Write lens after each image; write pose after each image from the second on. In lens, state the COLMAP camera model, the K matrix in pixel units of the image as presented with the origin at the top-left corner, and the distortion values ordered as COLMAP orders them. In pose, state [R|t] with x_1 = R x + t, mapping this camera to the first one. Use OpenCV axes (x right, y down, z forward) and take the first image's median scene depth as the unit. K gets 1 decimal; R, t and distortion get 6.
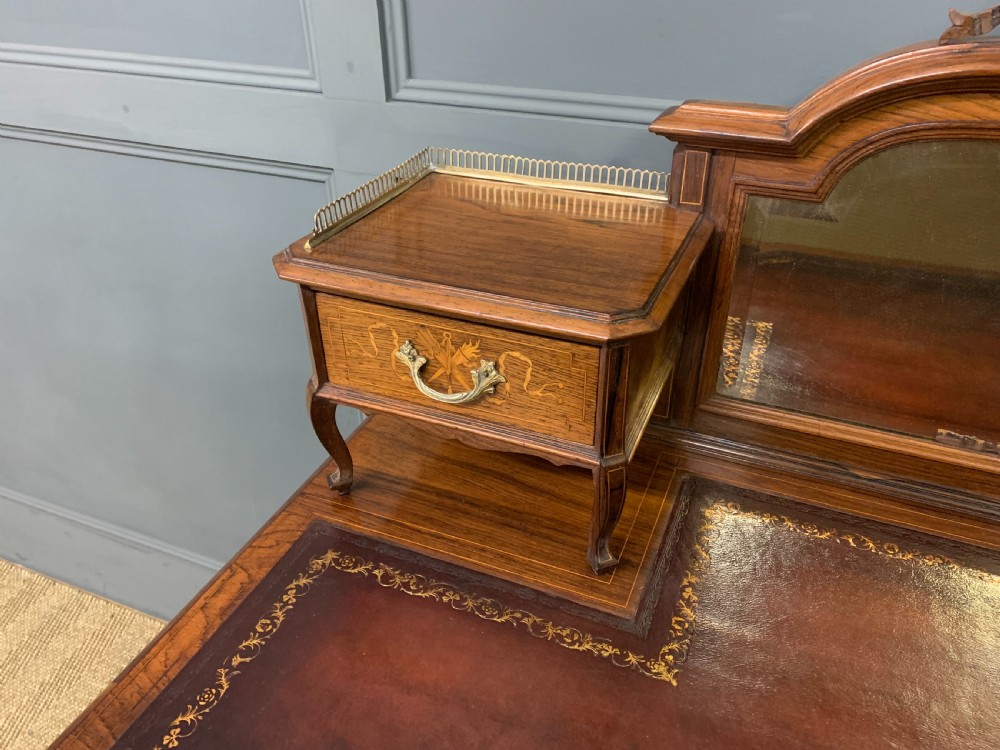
lens RADIAL K [[773.7, 0, 503.8], [0, 773.7, 378.5], [0, 0, 1]] dist [0.041412, -0.029949]
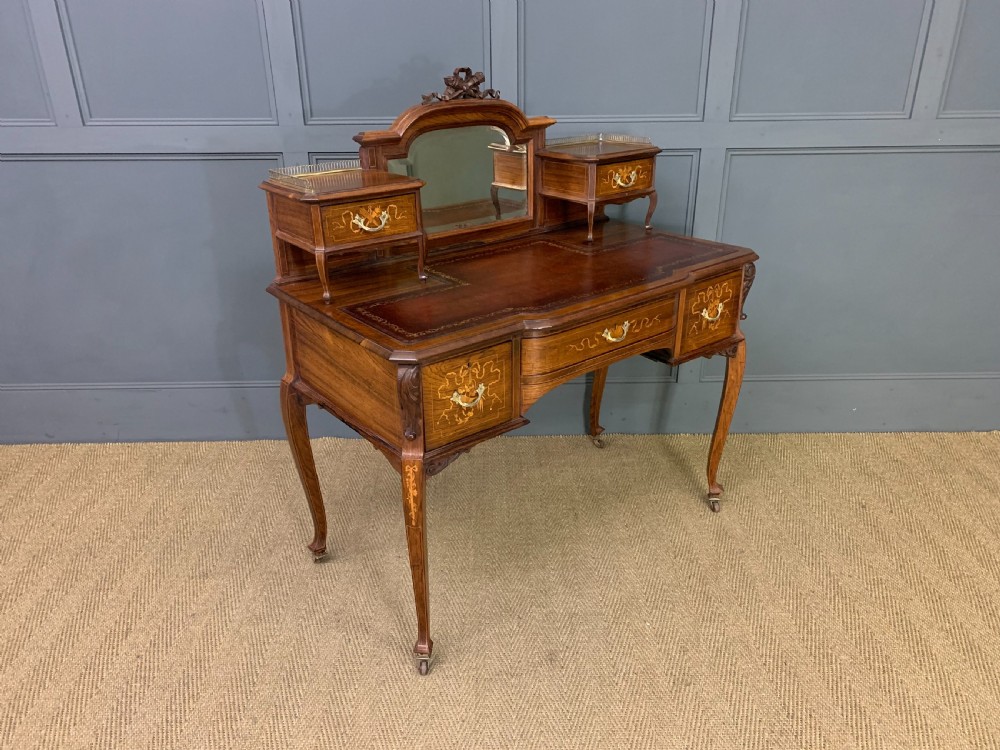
lens RADIAL K [[766.4, 0, 507.2], [0, 766.4, 380.1], [0, 0, 1]] dist [0.022900, -0.010390]
pose [[0.465786, -0.361105, 0.807865, -2.323428], [0.479278, 0.870395, 0.112720, 0.418842], [-0.743865, 0.334689, 0.578487, -0.823726]]
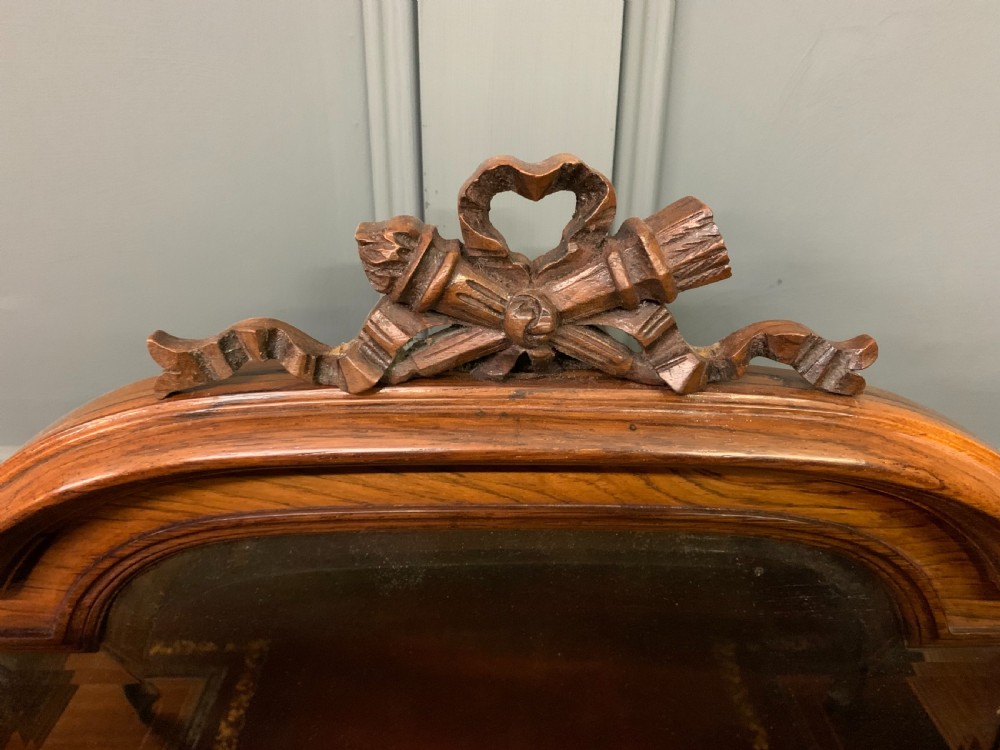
lens RADIAL K [[771.0, 0, 503.6], [0, 771.0, 382.7], [0, 0, 1]] dist [0.101038, -0.182701]
pose [[0.915195, -0.151008, 0.373651, 0.513011], [0.200069, 0.975070, -0.095970, -0.307709], [-0.349844, 0.162588, 0.922591, 0.410400]]
